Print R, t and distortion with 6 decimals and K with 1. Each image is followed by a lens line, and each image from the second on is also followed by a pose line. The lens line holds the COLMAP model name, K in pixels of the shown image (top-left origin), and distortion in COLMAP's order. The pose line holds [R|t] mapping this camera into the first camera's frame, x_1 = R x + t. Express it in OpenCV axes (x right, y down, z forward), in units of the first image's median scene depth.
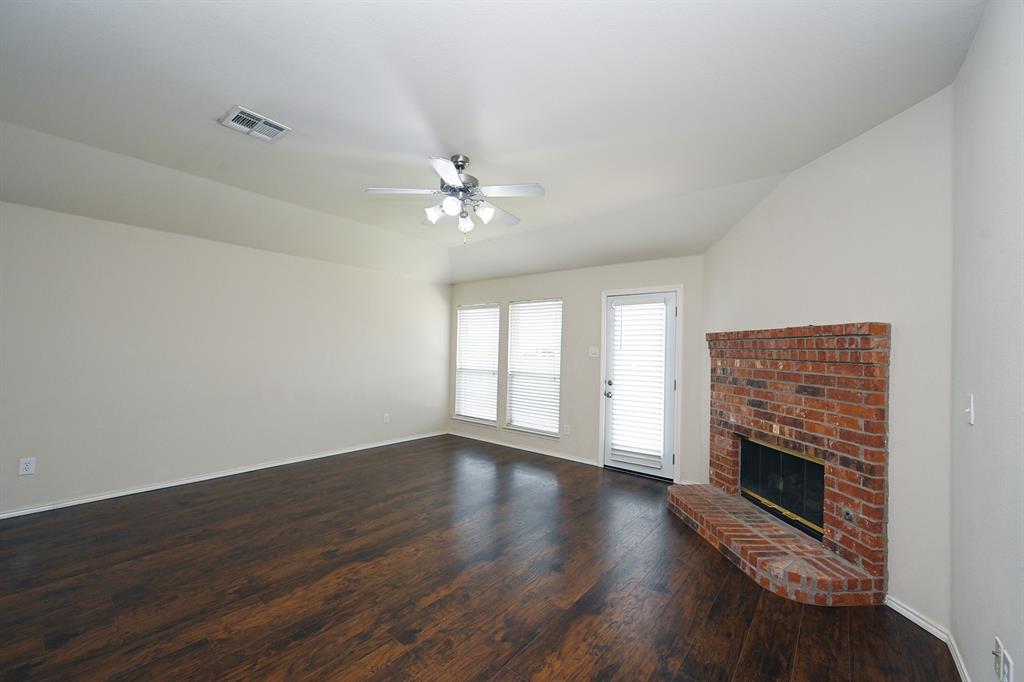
lens RADIAL K [[402.9, 0, 512.2], [0, 402.9, 342.7], [0, 0, 1]] dist [-0.001392, 0.000096]
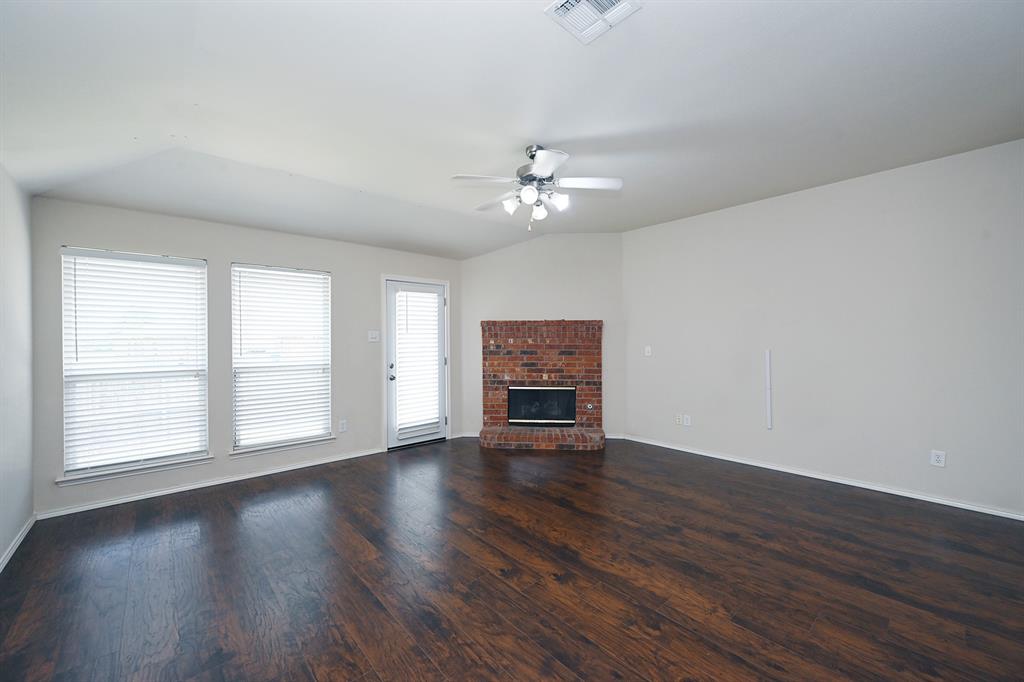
lens RADIAL K [[402.9, 0, 512.2], [0, 402.9, 342.7], [0, 0, 1]] dist [-0.001392, 0.000096]
pose [[0.166106, -0.032332, 0.985578, -1.010809], [-0.009963, 0.999356, 0.034463, 0.003754], [-0.986058, -0.015544, 0.165677, 0.765968]]
